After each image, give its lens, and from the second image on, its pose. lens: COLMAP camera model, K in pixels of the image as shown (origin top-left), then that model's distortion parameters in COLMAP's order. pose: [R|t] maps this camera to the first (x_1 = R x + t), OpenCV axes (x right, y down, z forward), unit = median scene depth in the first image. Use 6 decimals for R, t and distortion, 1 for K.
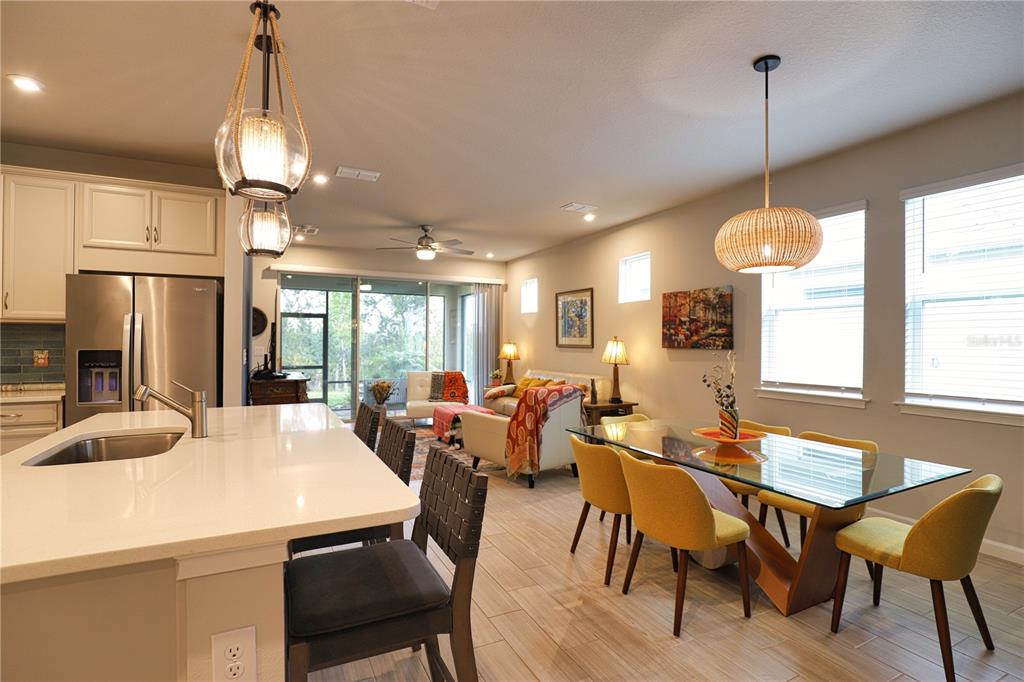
lens RADIAL K [[498.1, 0, 514.8], [0, 498.1, 345.8], [0, 0, 1]] dist [-0.037426, 0.009016]
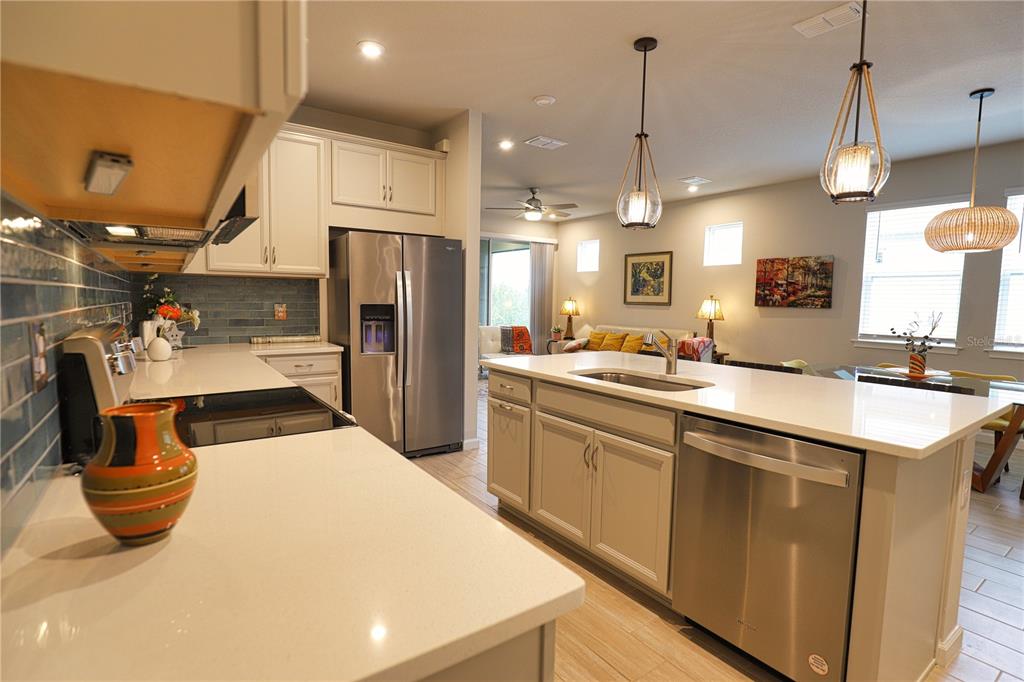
lens RADIAL K [[498.1, 0, 514.8], [0, 498.1, 345.8], [0, 0, 1]] dist [-0.037426, 0.009016]
pose [[0.989384, -0.003315, 0.145284, -0.442468], [-0.009424, 0.996172, 0.086906, 0.001494], [-0.145016, -0.087353, 0.985566, -0.077792]]
